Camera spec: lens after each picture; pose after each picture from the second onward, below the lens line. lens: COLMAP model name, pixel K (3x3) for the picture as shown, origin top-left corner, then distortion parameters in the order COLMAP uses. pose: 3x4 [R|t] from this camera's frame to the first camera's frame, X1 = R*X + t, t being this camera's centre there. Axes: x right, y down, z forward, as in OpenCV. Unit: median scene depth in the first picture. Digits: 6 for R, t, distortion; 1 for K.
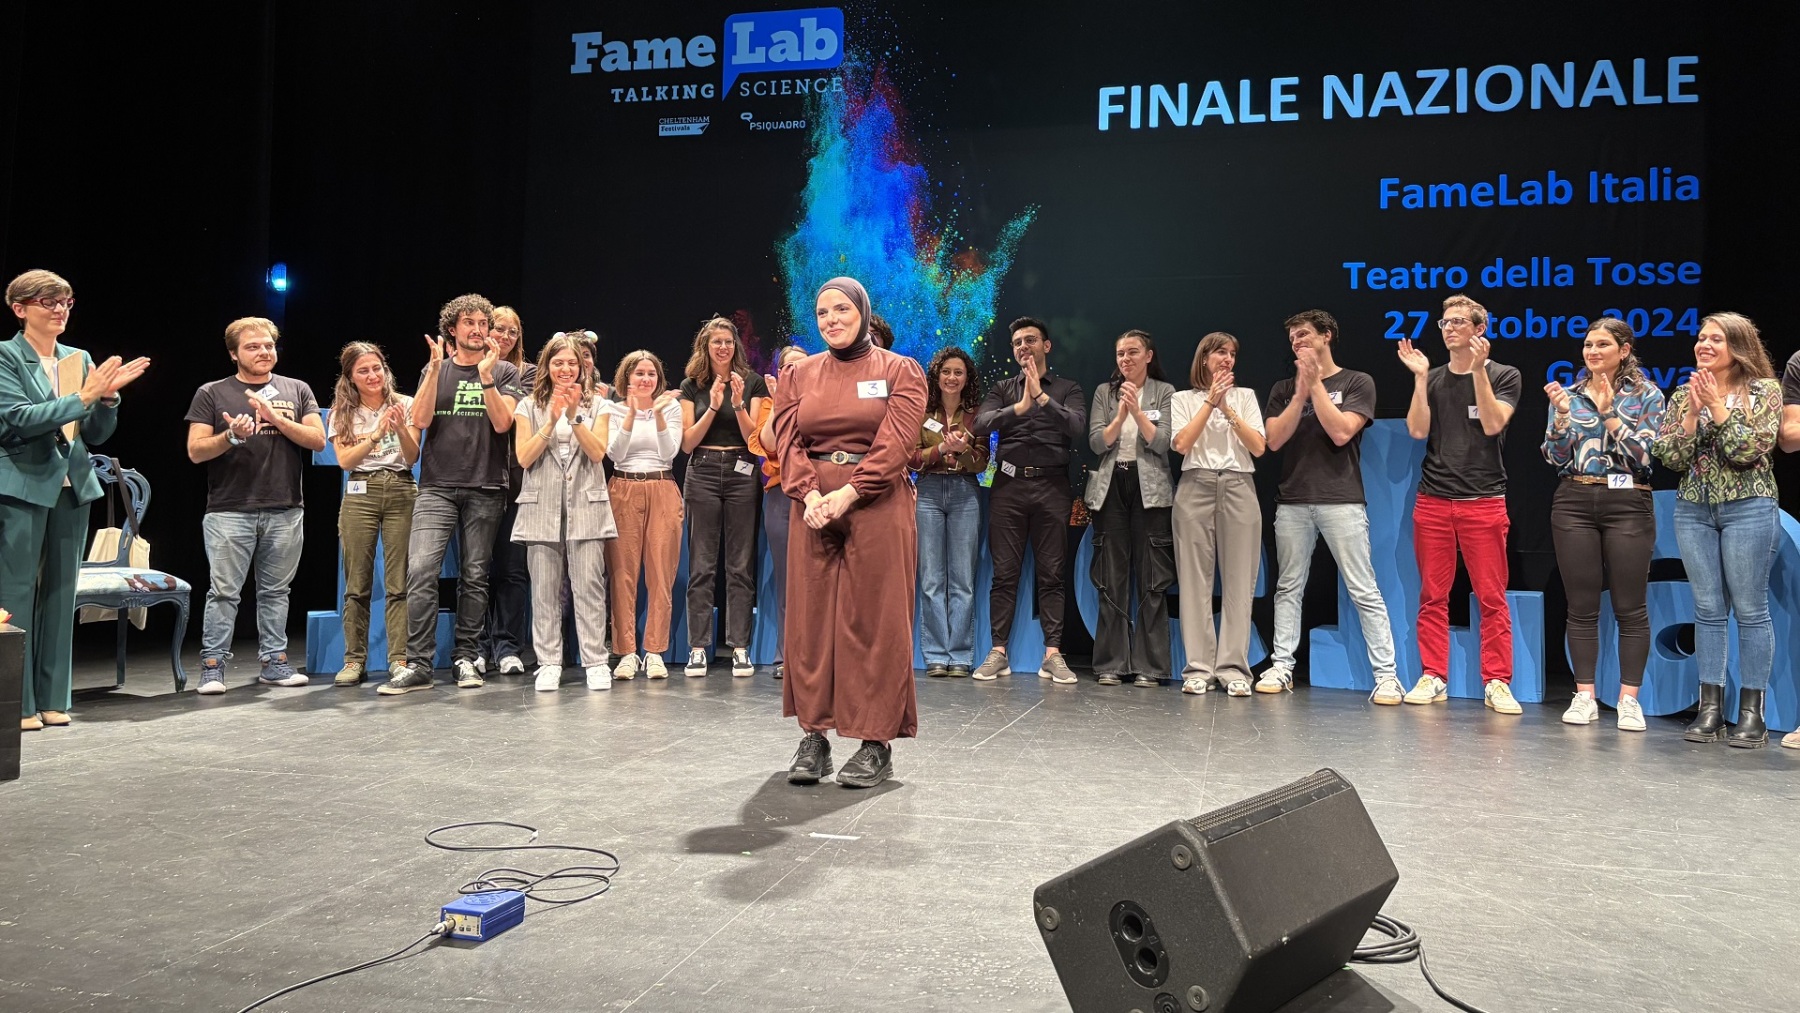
lens RADIAL K [[1344.4, 0, 902.4], [0, 1344.4, 457.8], [0, 0, 1]] dist [0.082082, -0.144121]
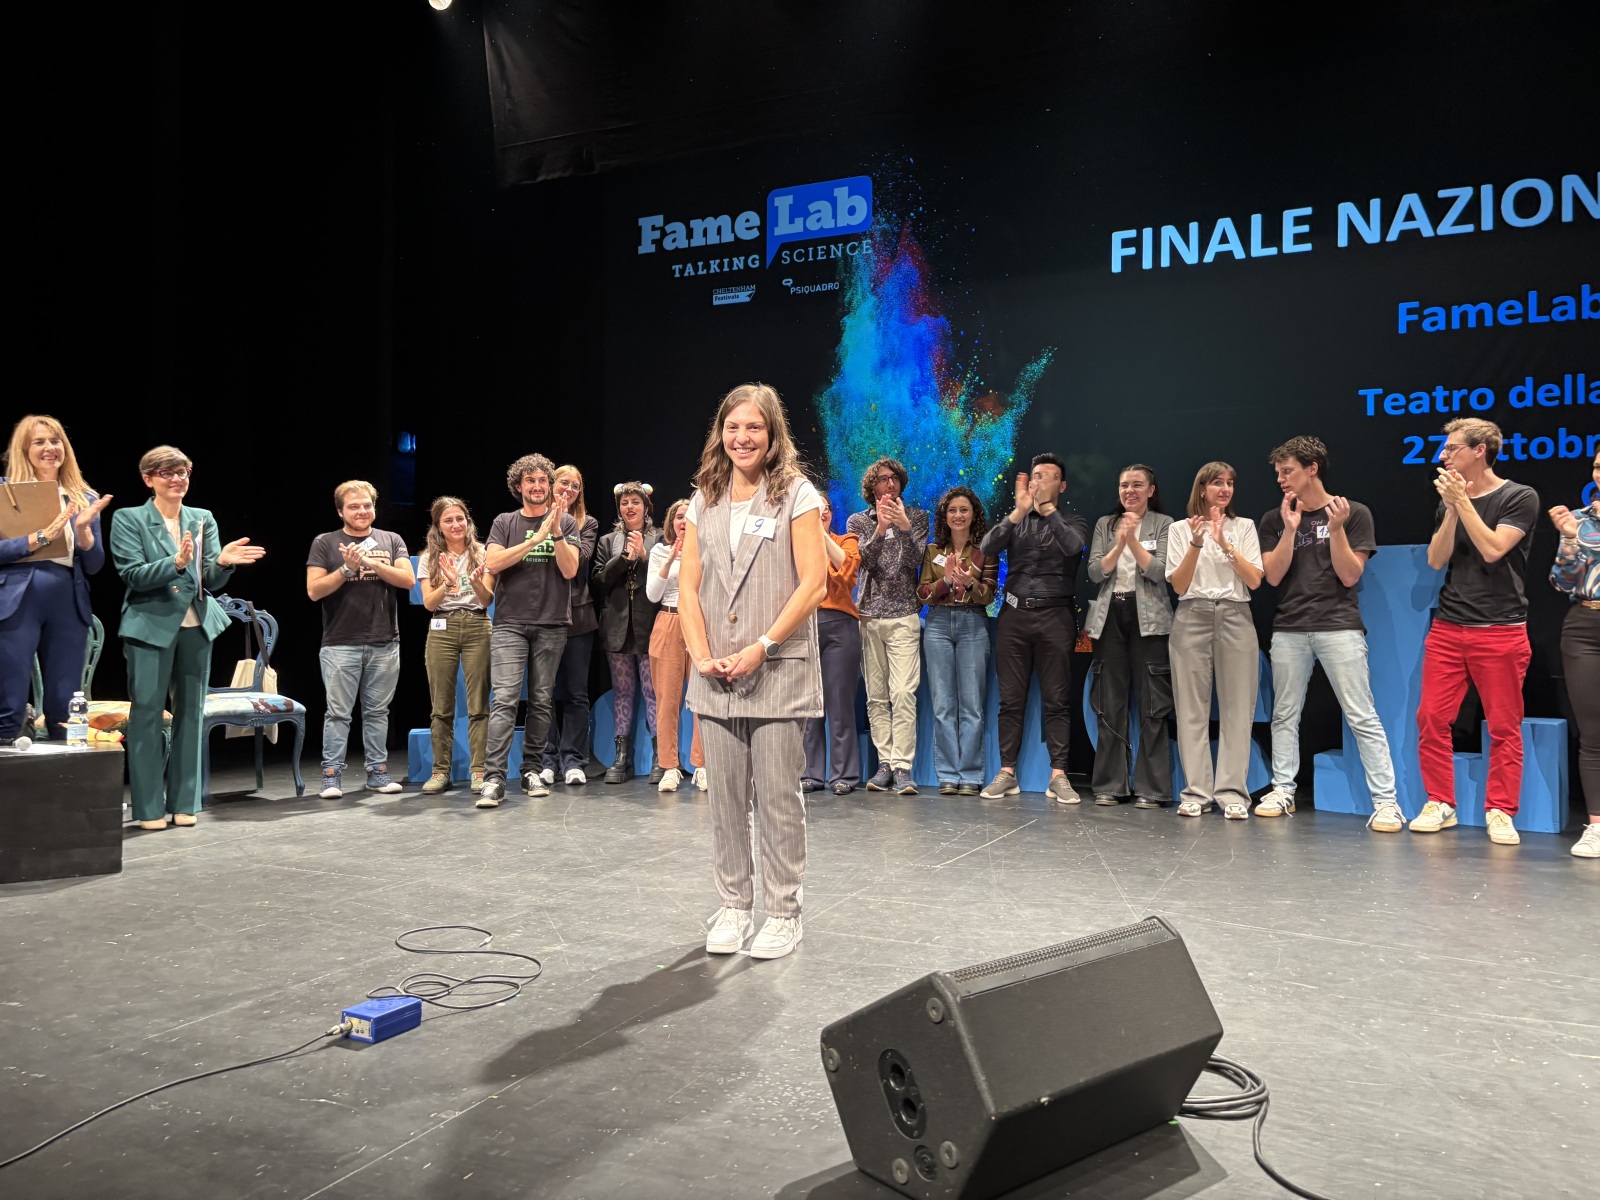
lens RADIAL K [[1197.6, 0, 799.6], [0, 1197.6, 610.0], [0, 0, 1]] dist [0.034397, -0.001628]
pose [[0.981857, -0.011611, -0.189266, 0.092091], [0.015620, 0.999684, 0.019702, -0.005171], [0.188978, -0.022301, 0.981728, 0.042411]]
